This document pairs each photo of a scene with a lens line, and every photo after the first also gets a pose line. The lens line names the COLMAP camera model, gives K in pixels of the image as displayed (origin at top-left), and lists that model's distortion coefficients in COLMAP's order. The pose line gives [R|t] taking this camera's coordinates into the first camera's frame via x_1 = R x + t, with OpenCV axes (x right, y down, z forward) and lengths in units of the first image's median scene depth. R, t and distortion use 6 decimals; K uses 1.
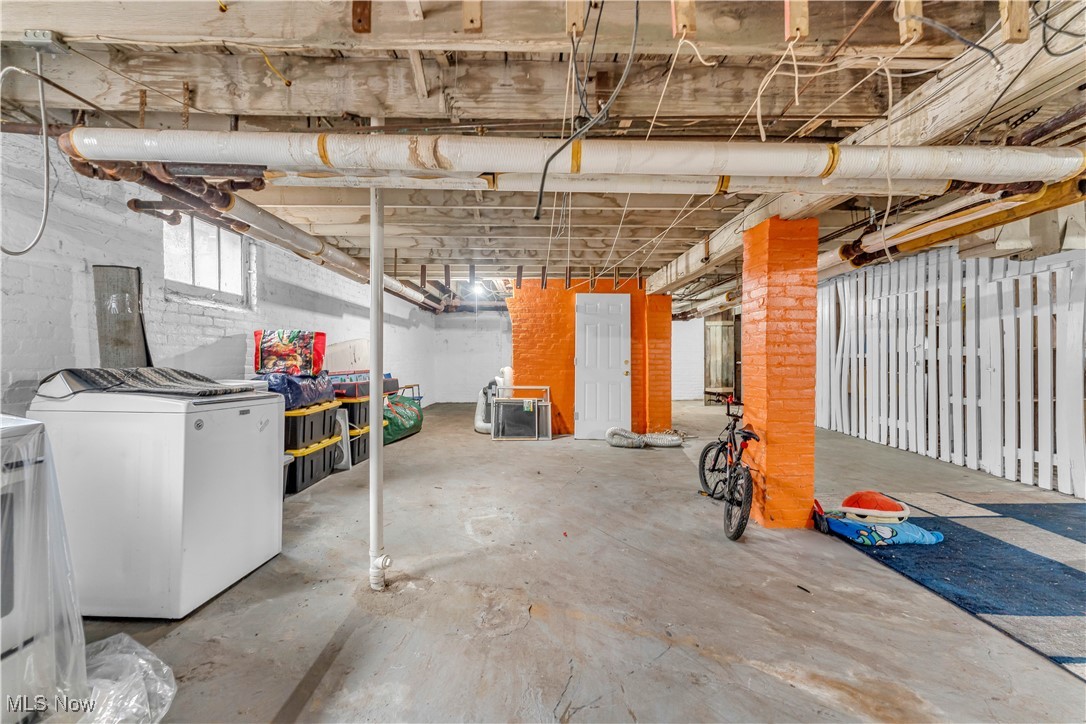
lens RADIAL K [[435.0, 0, 542.6], [0, 435.0, 361.5], [0, 0, 1]] dist [-0.003272, -0.000306]
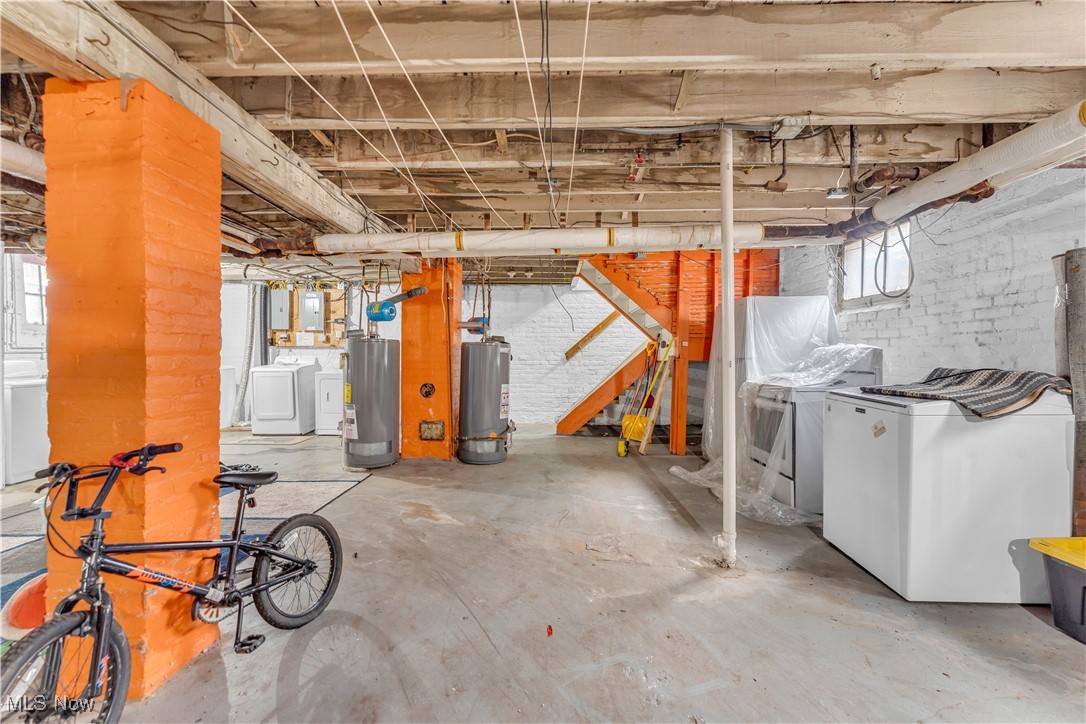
lens RADIAL K [[435.0, 0, 546.8], [0, 435.0, 360.8], [0, 0, 1]] dist [-0.003272, -0.000306]
pose [[-0.999575, -0.002368, 0.029072, 0.050057], [-0.001967, 0.999903, 0.013799, -0.017562], [-0.029102, 0.013736, -0.999482, 2.095323]]
